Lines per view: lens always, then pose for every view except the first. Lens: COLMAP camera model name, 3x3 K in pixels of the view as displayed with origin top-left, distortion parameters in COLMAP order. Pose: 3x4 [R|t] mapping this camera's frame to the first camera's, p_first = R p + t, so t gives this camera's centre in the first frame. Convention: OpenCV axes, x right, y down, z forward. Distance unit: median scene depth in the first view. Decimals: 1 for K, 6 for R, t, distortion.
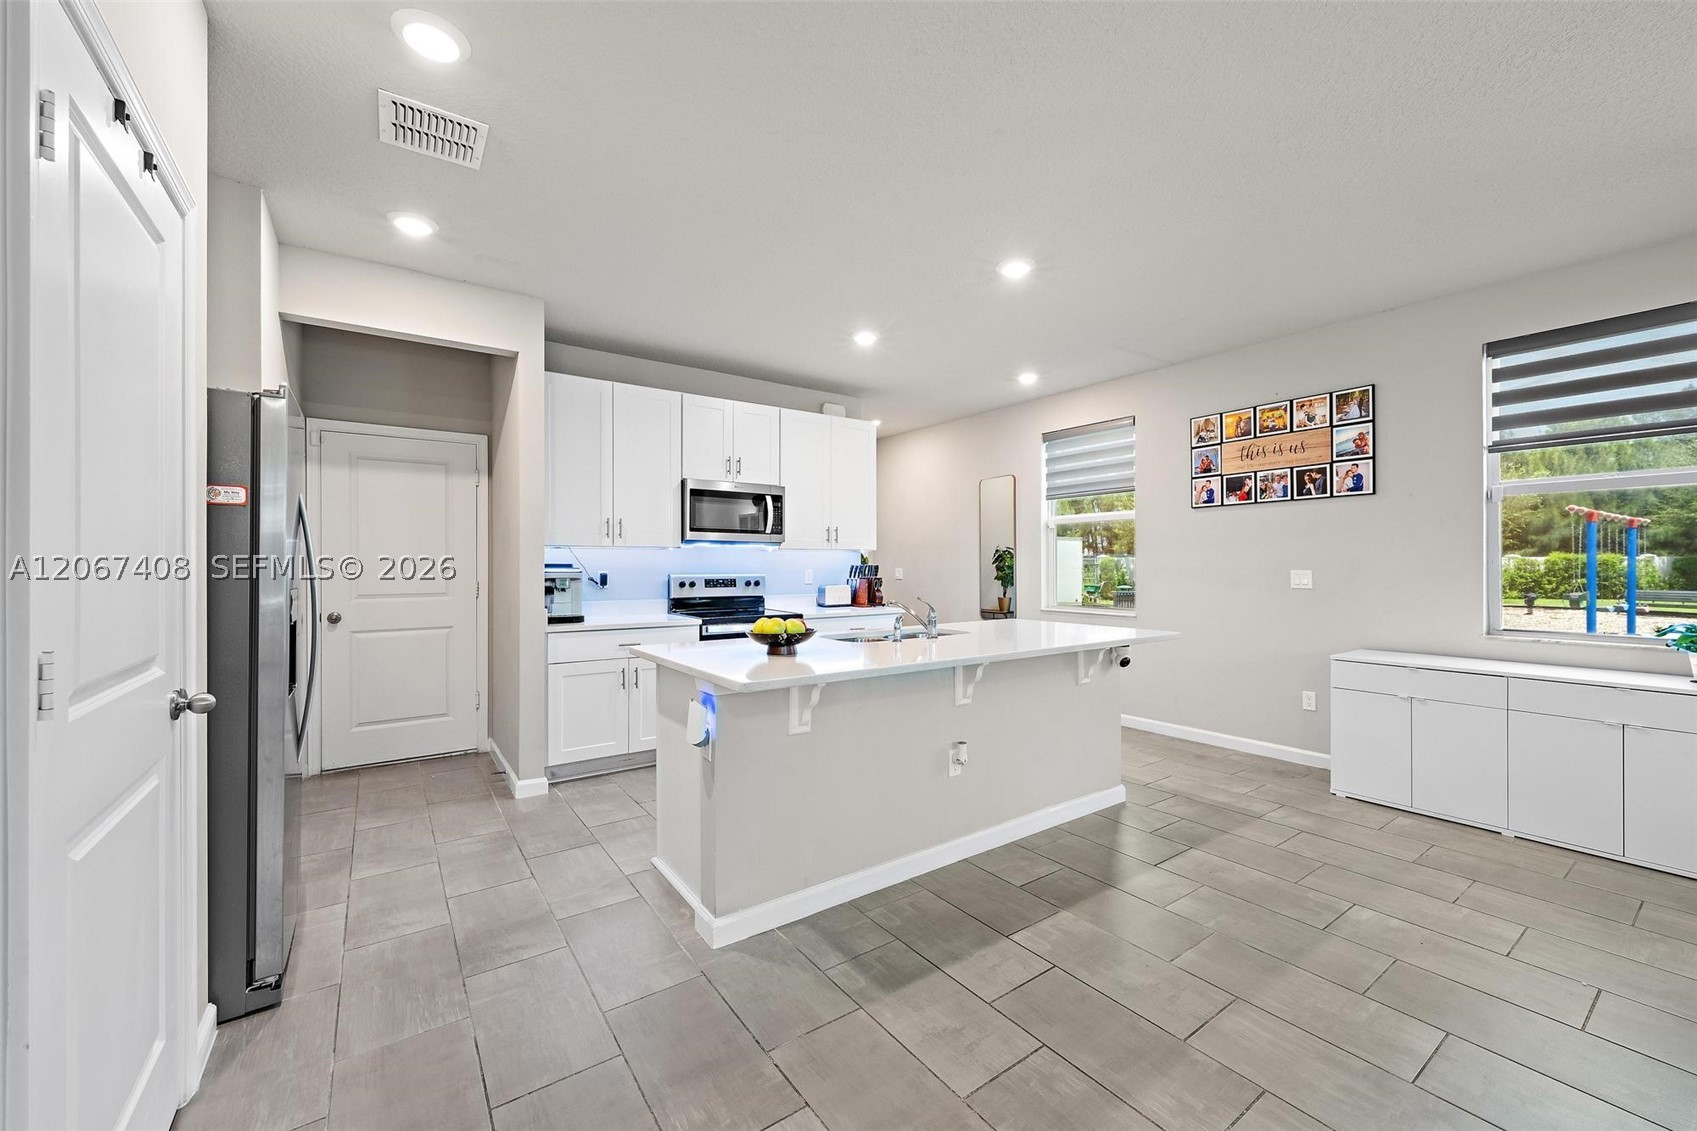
lens RADIAL K [[666.9, 0, 846.2], [0, 666.9, 567.5], [0, 0, 1]] dist [0.000449, -0.000183]
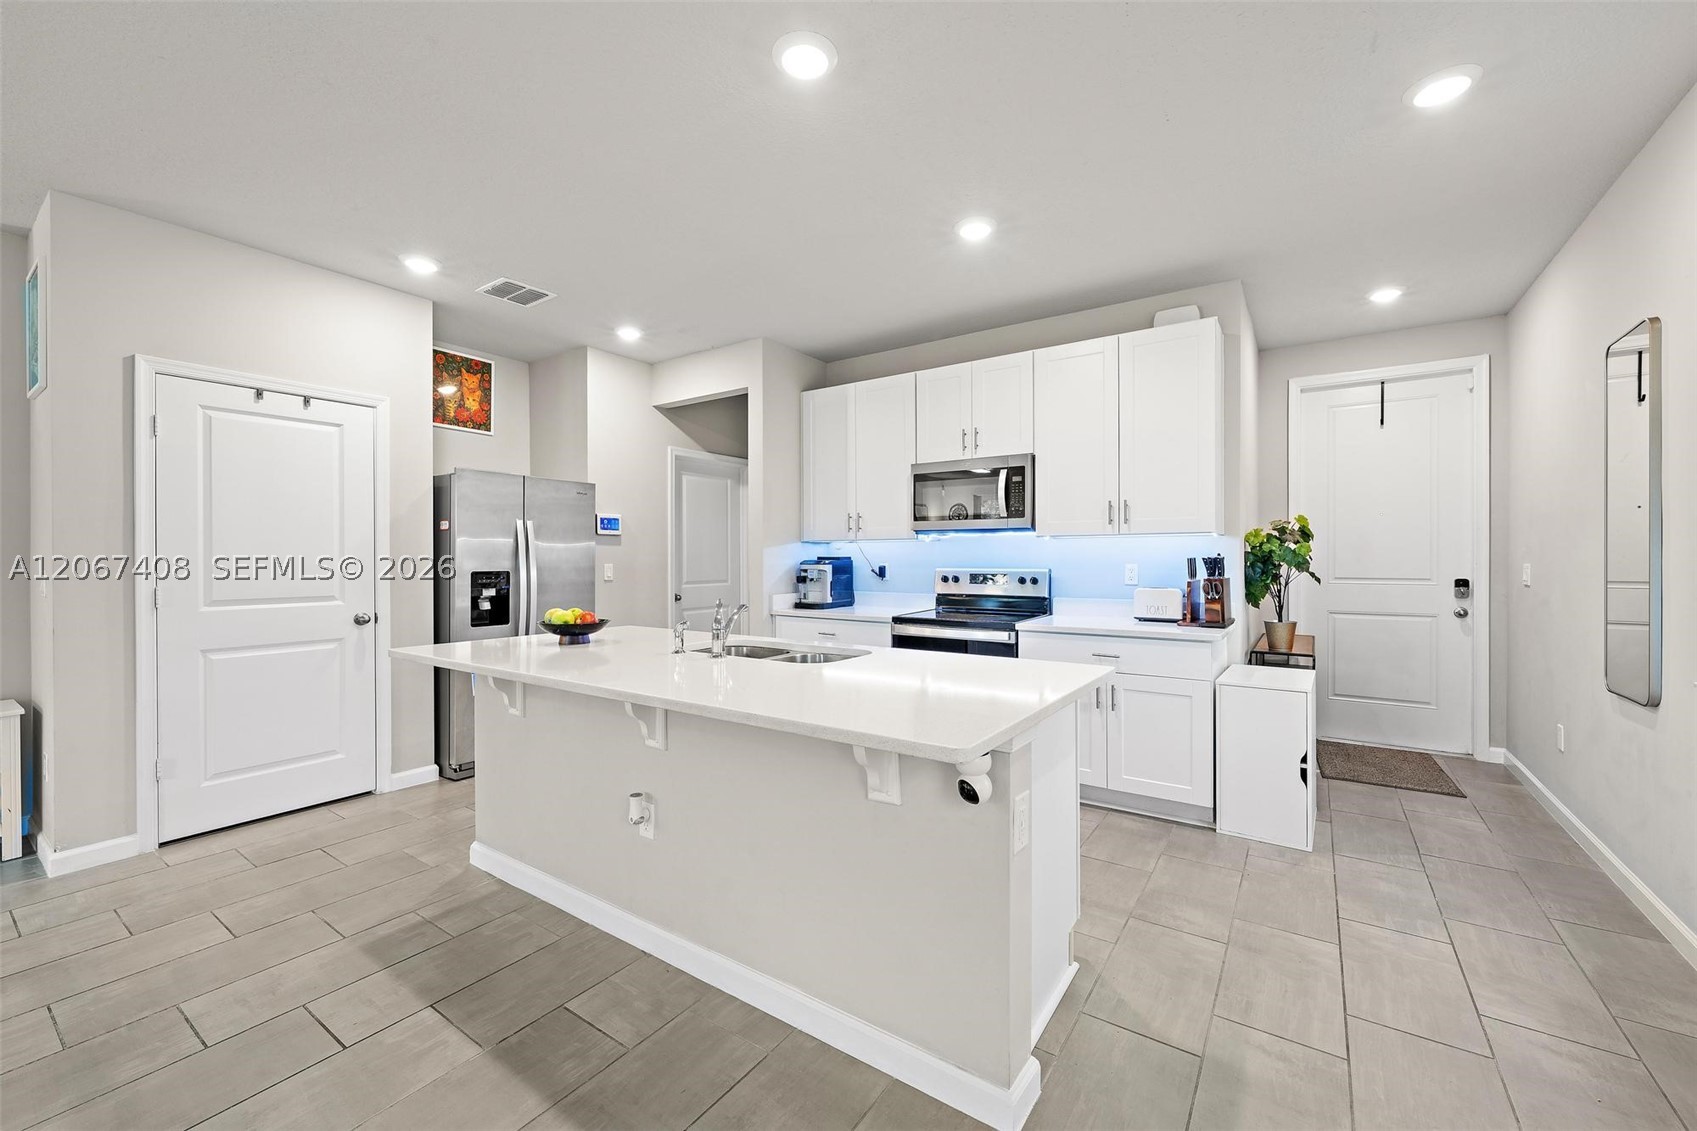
lens RADIAL K [[666.9, 0, 857.0], [0, 666.9, 565.9], [0, 0, 1]] dist [0.000449, -0.000183]
pose [[0.348795, 0.013110, -0.937107, 0.879104], [-0.001593, 0.999909, 0.013396, -0.007001], [0.937198, -0.003180, 0.348785, 0.885179]]
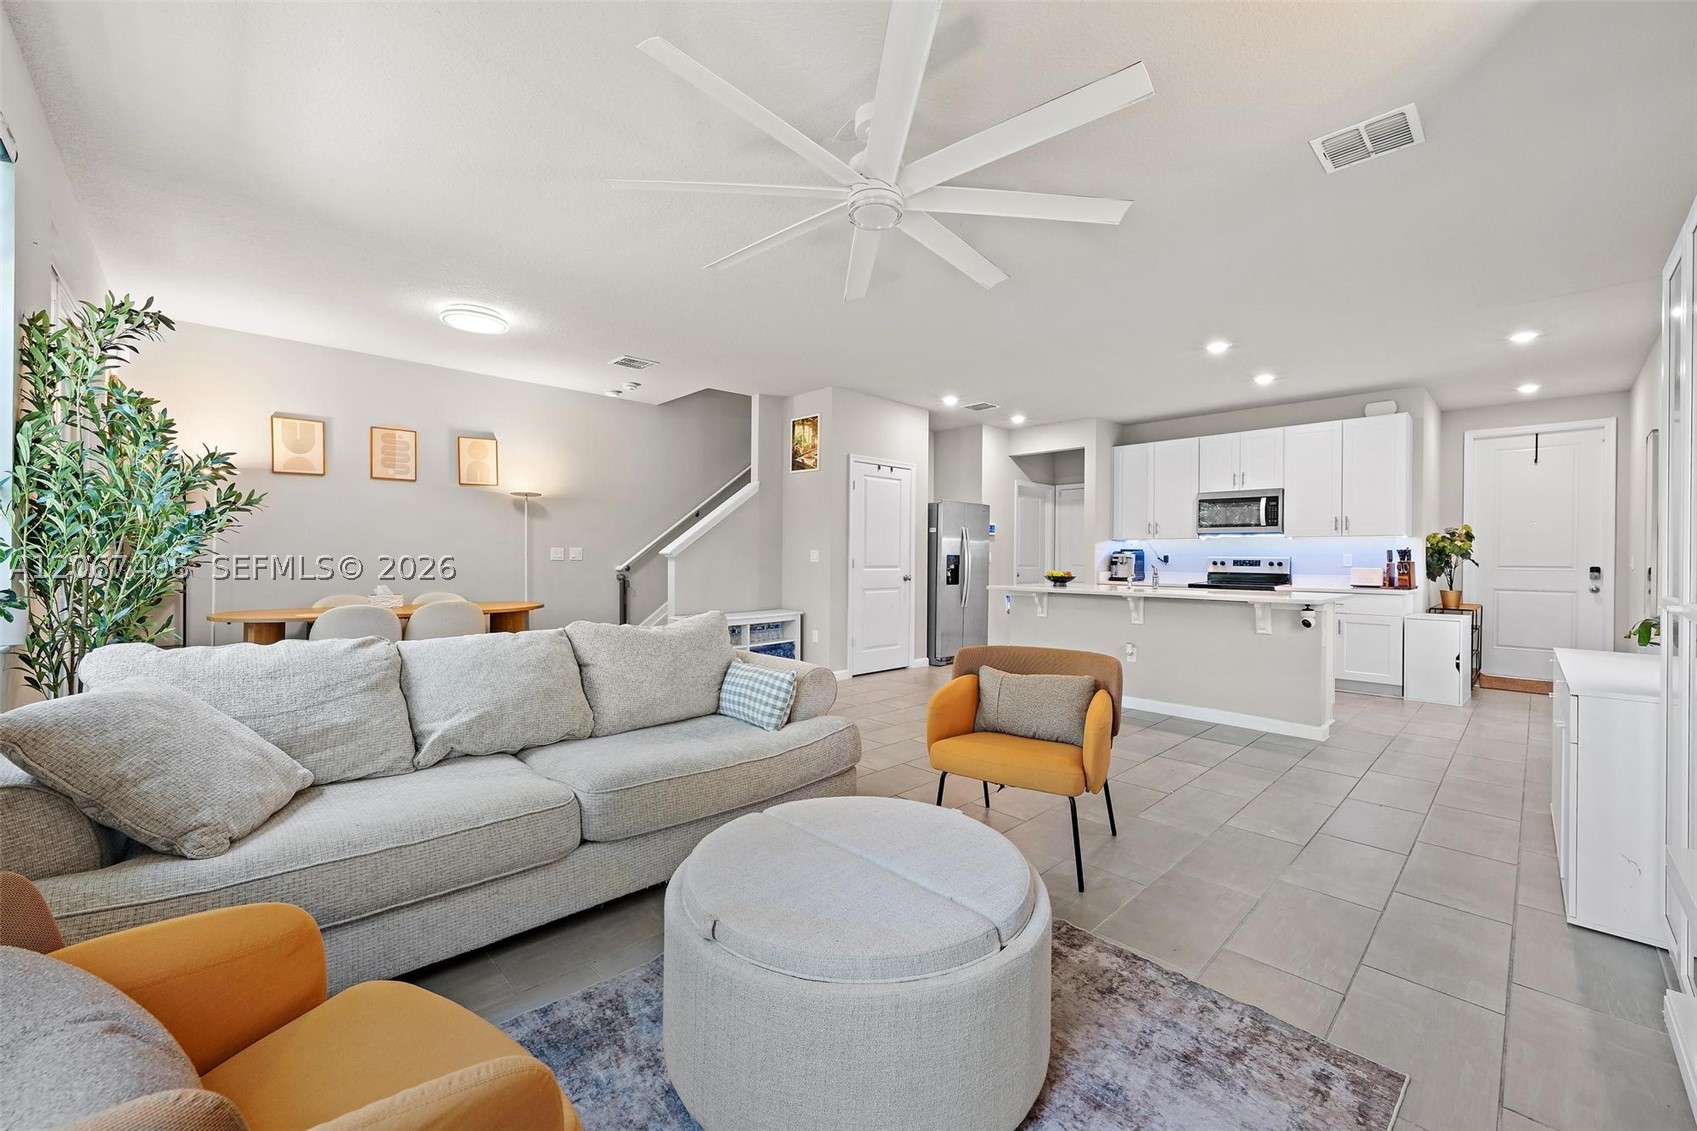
lens RADIAL K [[666.9, 0, 854.2], [0, 666.9, 563.1], [0, 0, 1]] dist [0.000449, -0.000183]
pose [[0.153171, 0.012839, -0.988116, 1.698586], [-0.011554, 0.999871, 0.011201, 0.027990], [0.988132, 0.009701, 0.153300, -0.026470]]
